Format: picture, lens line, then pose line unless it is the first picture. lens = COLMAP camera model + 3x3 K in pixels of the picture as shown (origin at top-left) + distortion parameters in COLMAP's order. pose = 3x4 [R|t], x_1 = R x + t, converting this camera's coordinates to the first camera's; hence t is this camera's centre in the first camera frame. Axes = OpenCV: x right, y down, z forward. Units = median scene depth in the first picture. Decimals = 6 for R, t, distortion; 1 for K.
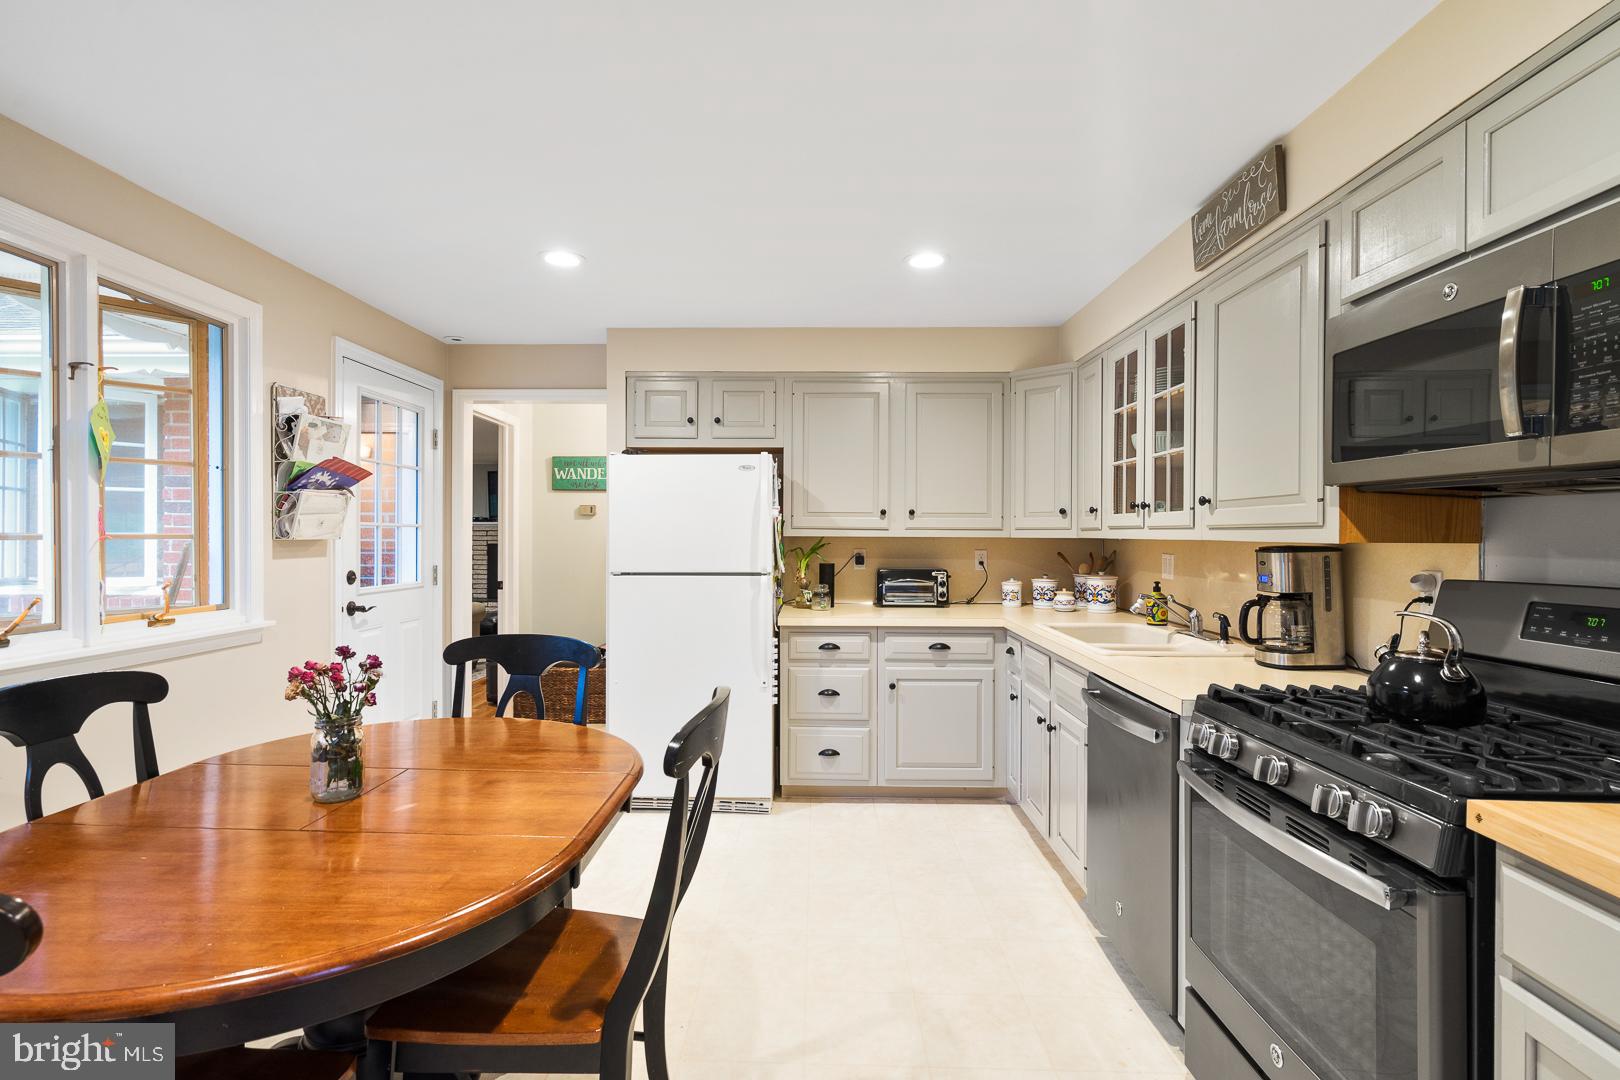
lens RADIAL K [[786.9, 0, 808.8], [0, 786.9, 538.4], [0, 0, 1]] dist [0.006616, 0.000645]
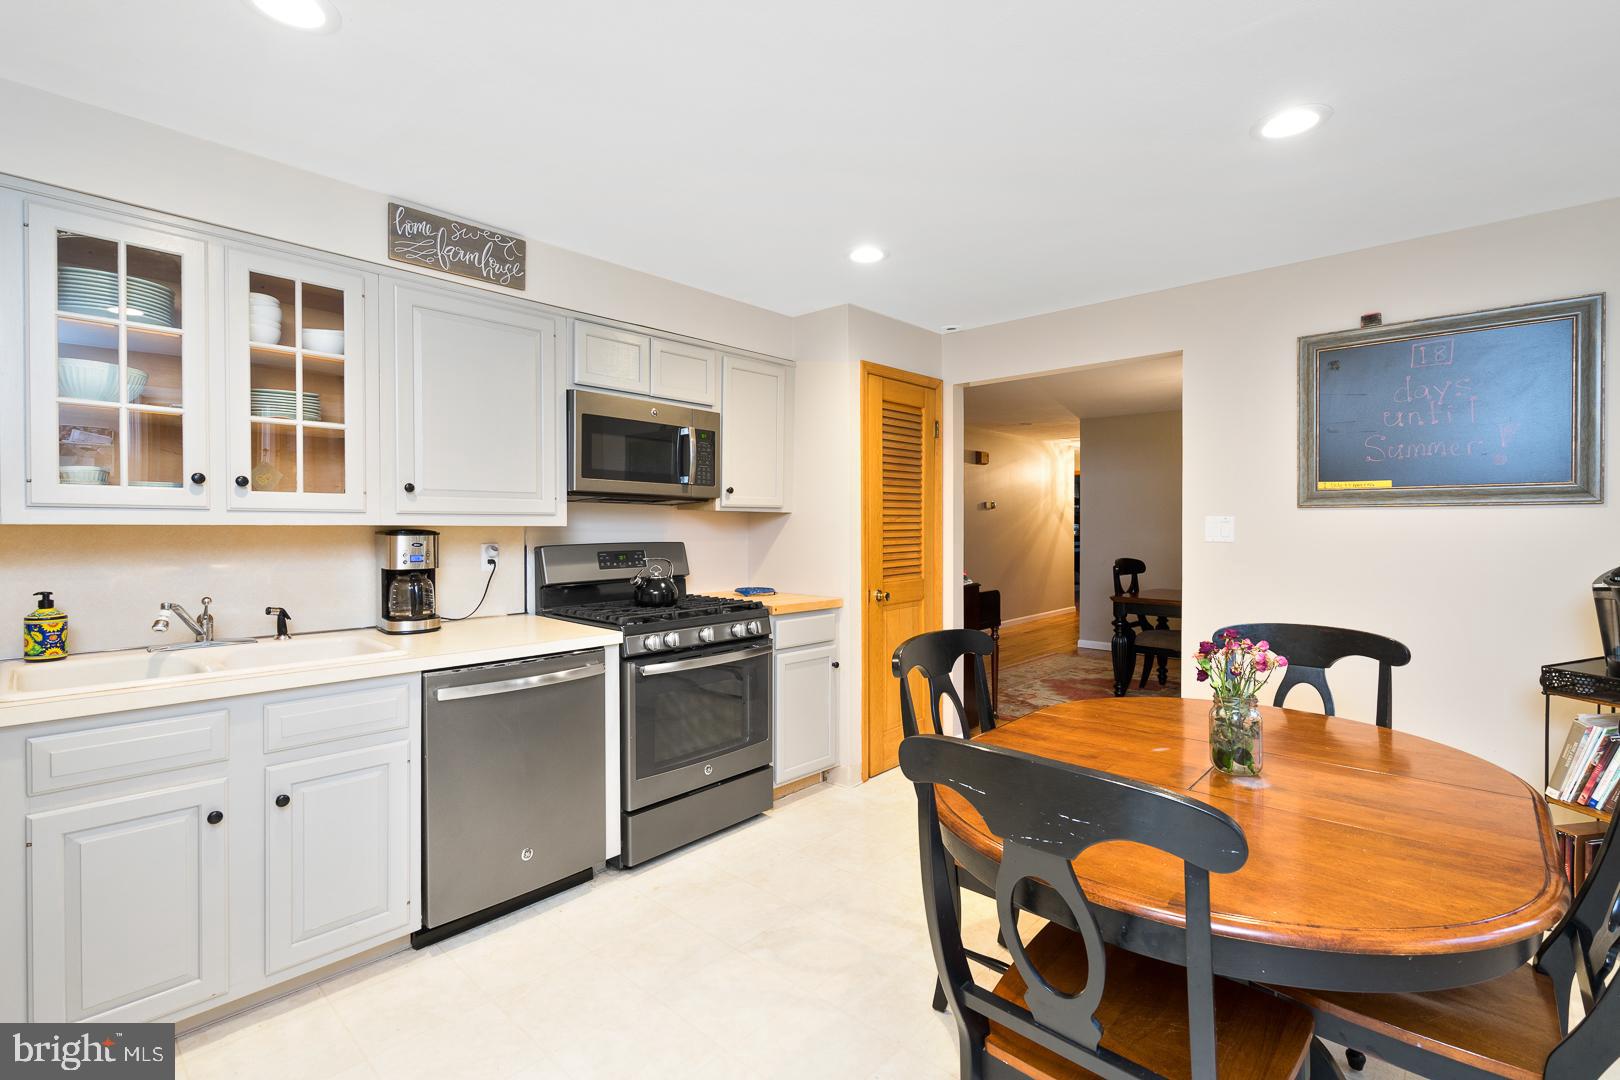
lens RADIAL K [[724.9, 0, 809.5], [0, 724.9, 531.7], [0, 0, 1]] dist [-0.003040, -0.000329]
pose [[-0.741437, -0.003133, 0.671015, -0.646516], [0.006230, 0.999914, 0.011553, 0.004329], [-0.670994, 0.012746, -0.741353, 1.626660]]
